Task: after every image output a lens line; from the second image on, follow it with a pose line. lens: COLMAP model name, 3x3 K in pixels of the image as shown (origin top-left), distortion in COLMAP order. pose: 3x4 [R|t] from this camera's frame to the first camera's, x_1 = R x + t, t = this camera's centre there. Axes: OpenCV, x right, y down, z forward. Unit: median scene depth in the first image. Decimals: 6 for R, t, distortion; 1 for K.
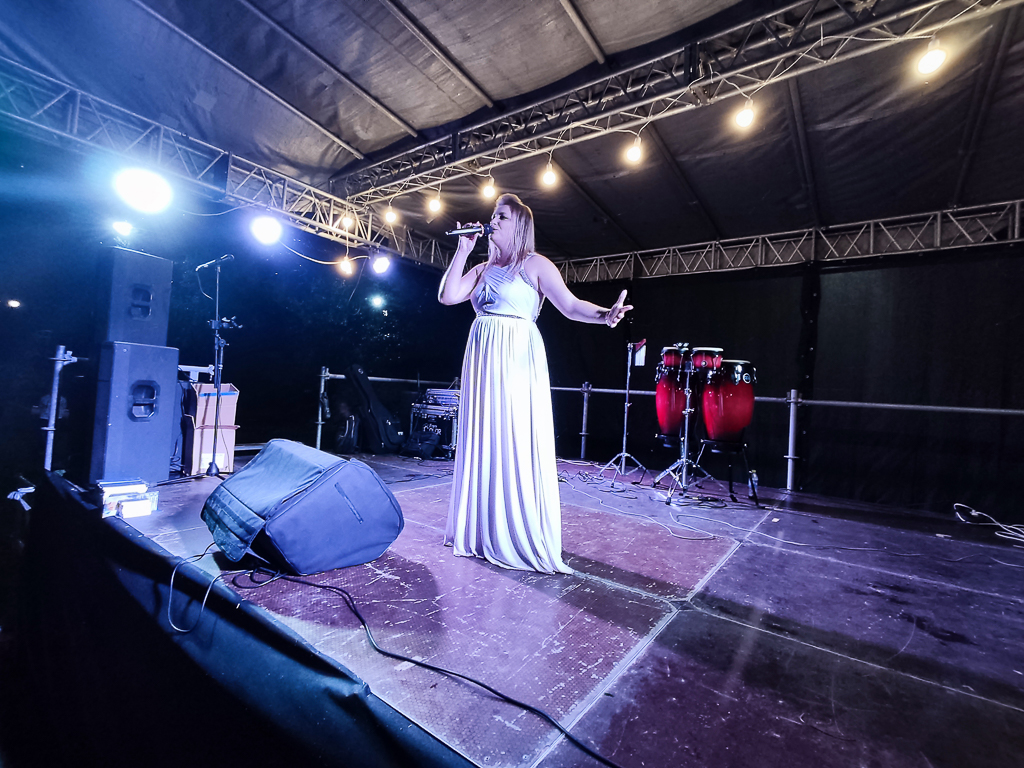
lens RADIAL K [[473.4, 0, 512.4], [0, 473.4, 374.7], [0, 0, 1]] dist [-0.000746, 0.000557]
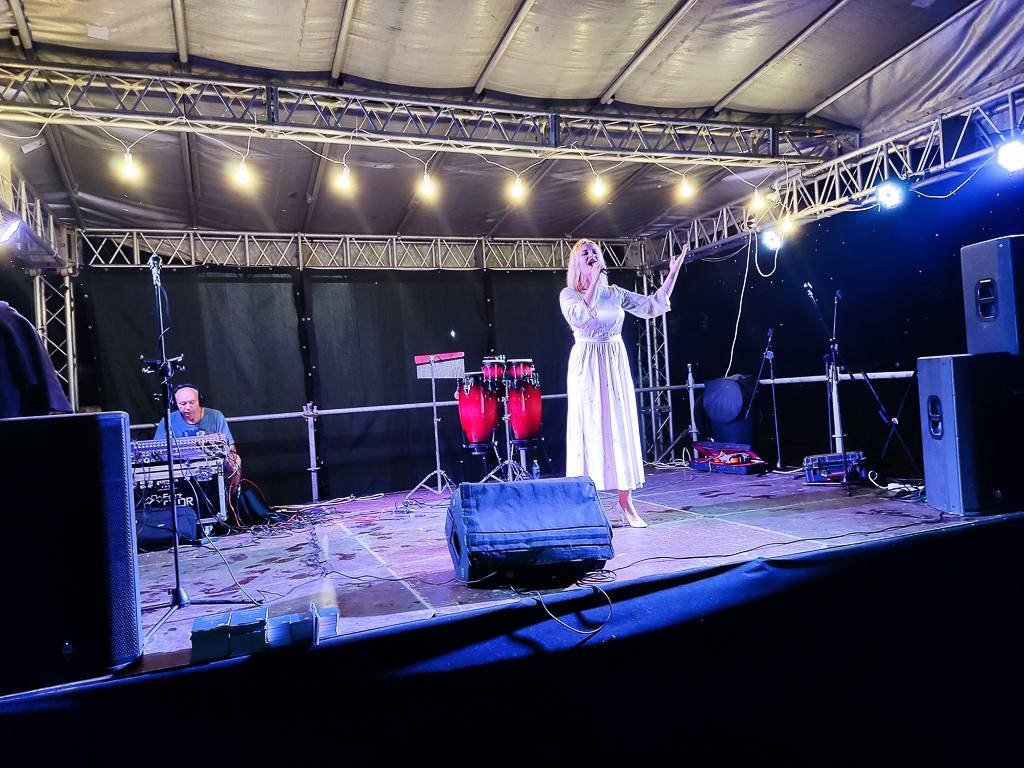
lens RADIAL K [[753.7, 0, 512.0], [0, 753.7, 384.0], [0, 0, 1]] dist [0.110633, -0.153210]
pose [[0.522492, -0.085052, 0.848391, -1.086362], [0.069843, 0.995938, 0.056830, -0.096018], [-0.849779, 0.029561, 0.526310, 0.064725]]
